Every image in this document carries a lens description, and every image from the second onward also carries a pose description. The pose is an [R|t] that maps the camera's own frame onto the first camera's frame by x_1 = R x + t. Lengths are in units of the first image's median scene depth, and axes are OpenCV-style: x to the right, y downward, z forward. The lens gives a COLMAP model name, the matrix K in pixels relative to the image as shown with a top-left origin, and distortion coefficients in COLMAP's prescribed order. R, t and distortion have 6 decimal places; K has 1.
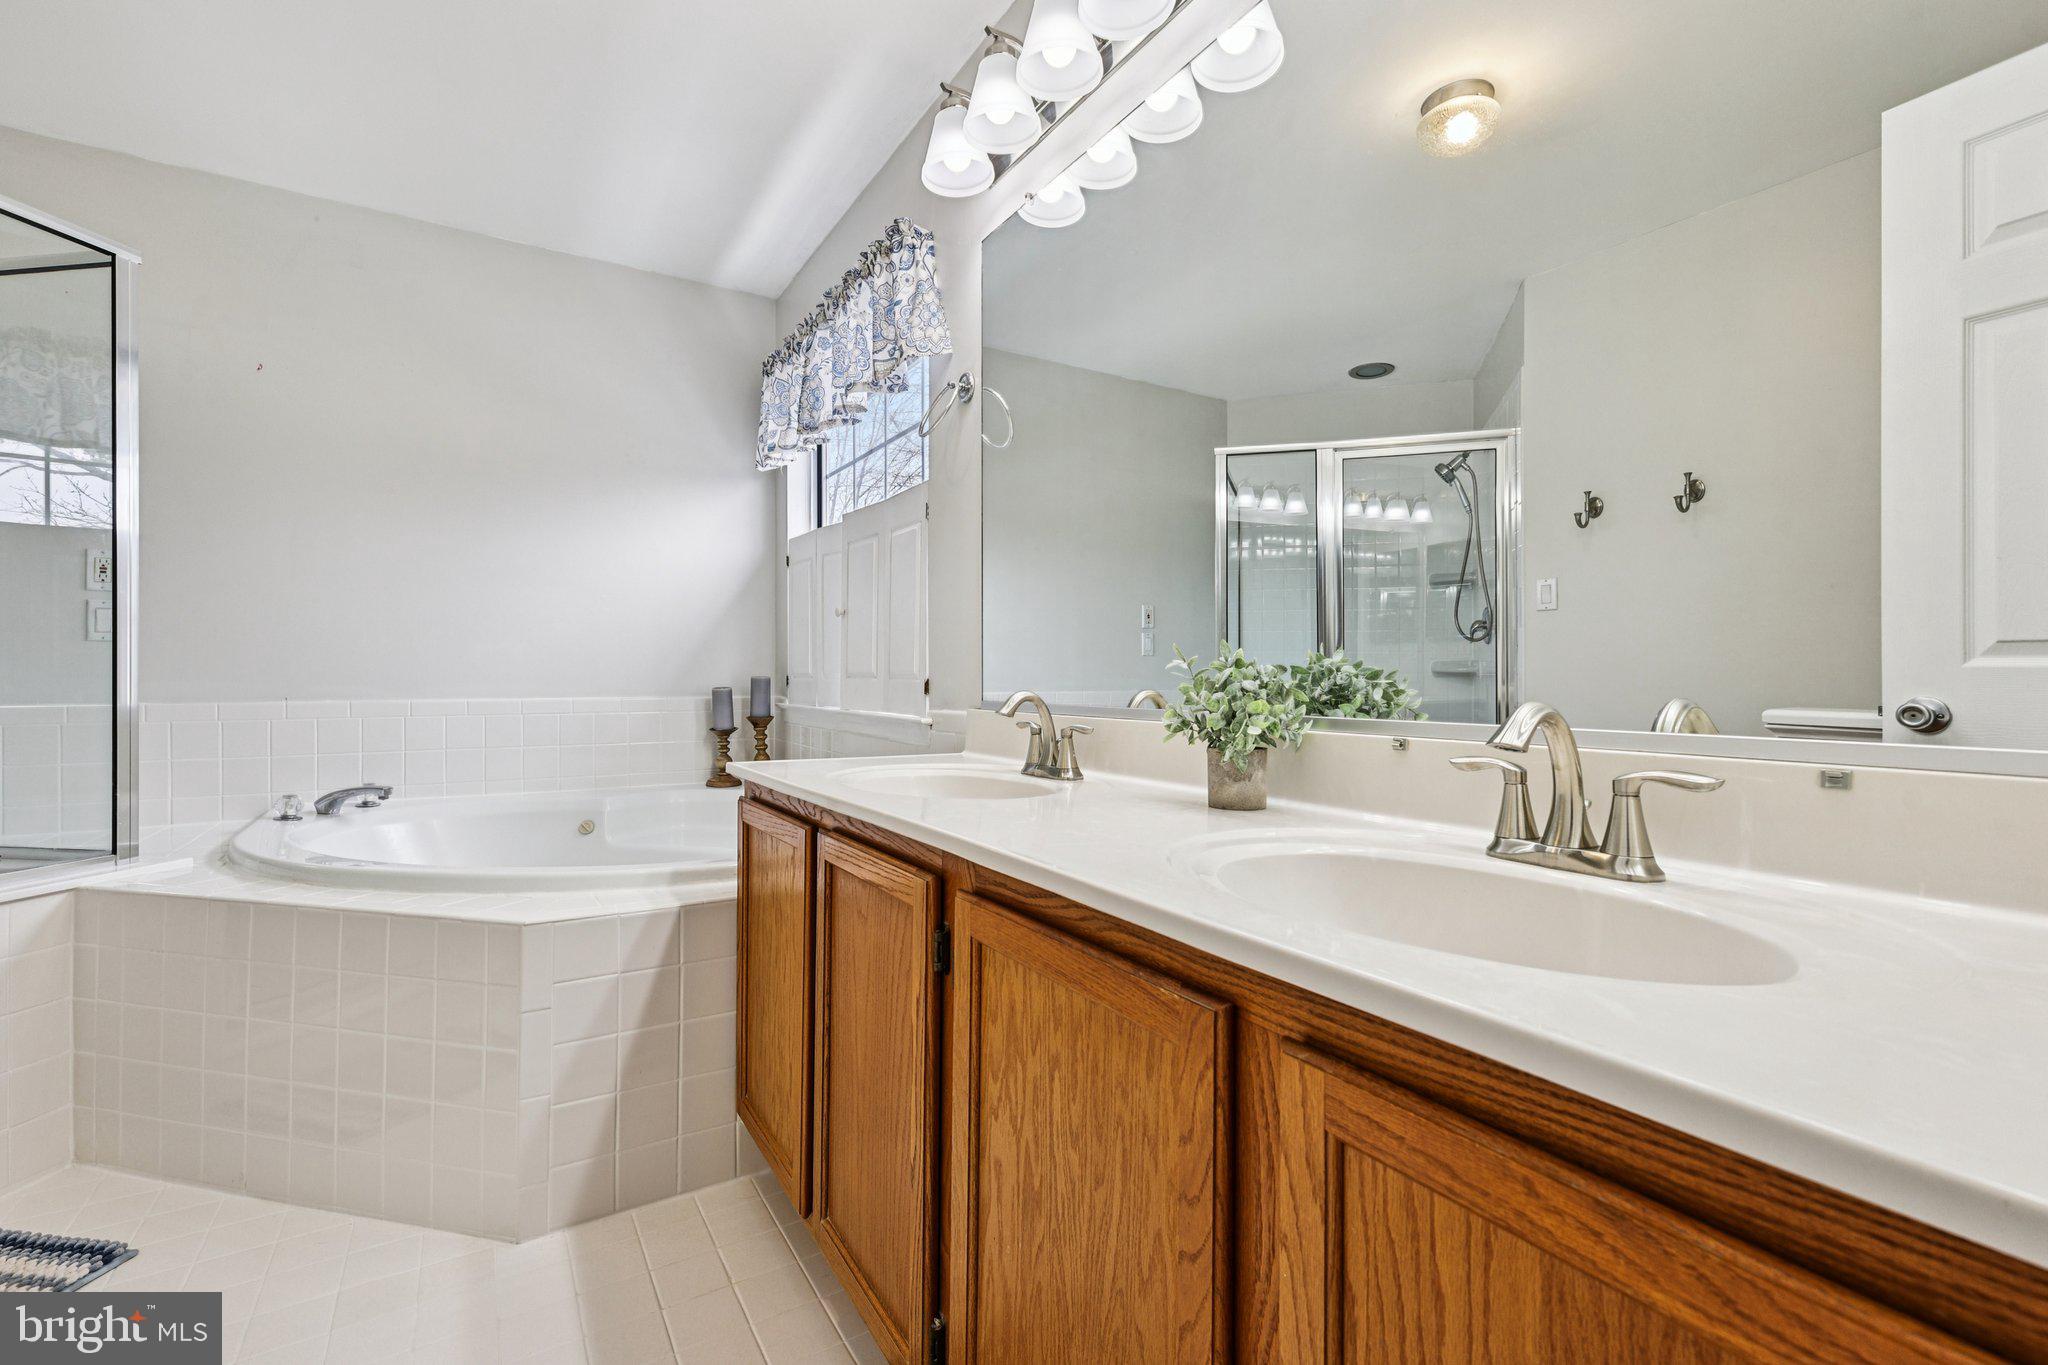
lens RADIAL K [[889.6, 0, 1029.9], [0, 889.6, 675.8], [0, 0, 1]] dist [0.003956, -0.000271]
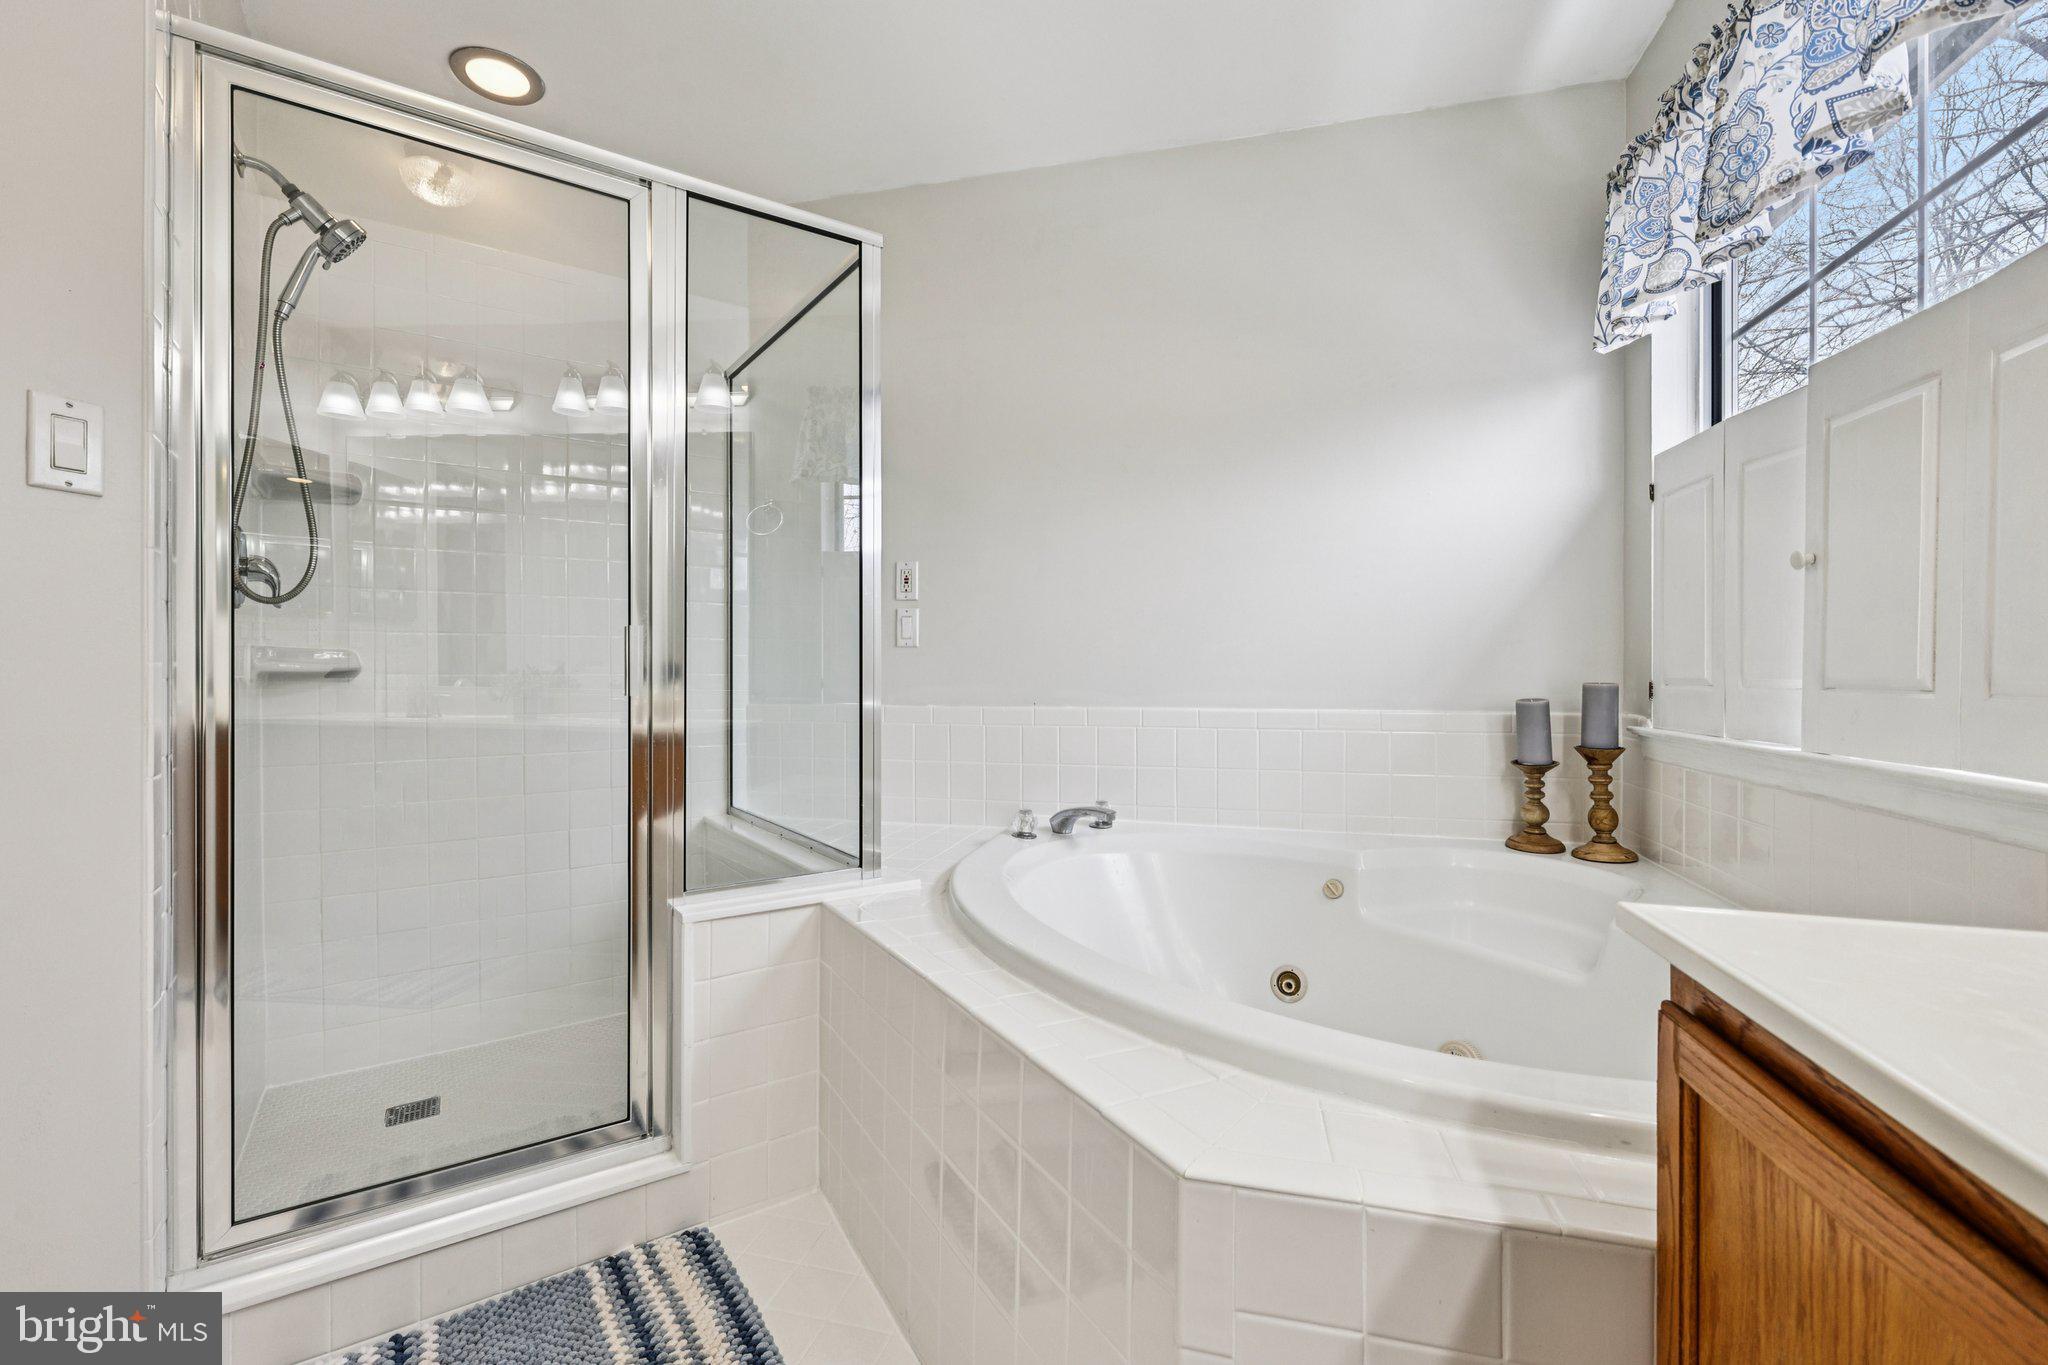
lens RADIAL K [[889.6, 0, 1024.3], [0, 889.6, 677.9], [0, 0, 1]] dist [0.003956, -0.000271]
pose [[0.684144, 0.004739, -0.729331, -0.131987], [-0.002672, 0.999988, 0.003991, -0.004343], [0.729342, -0.000782, 0.684149, 0.298250]]
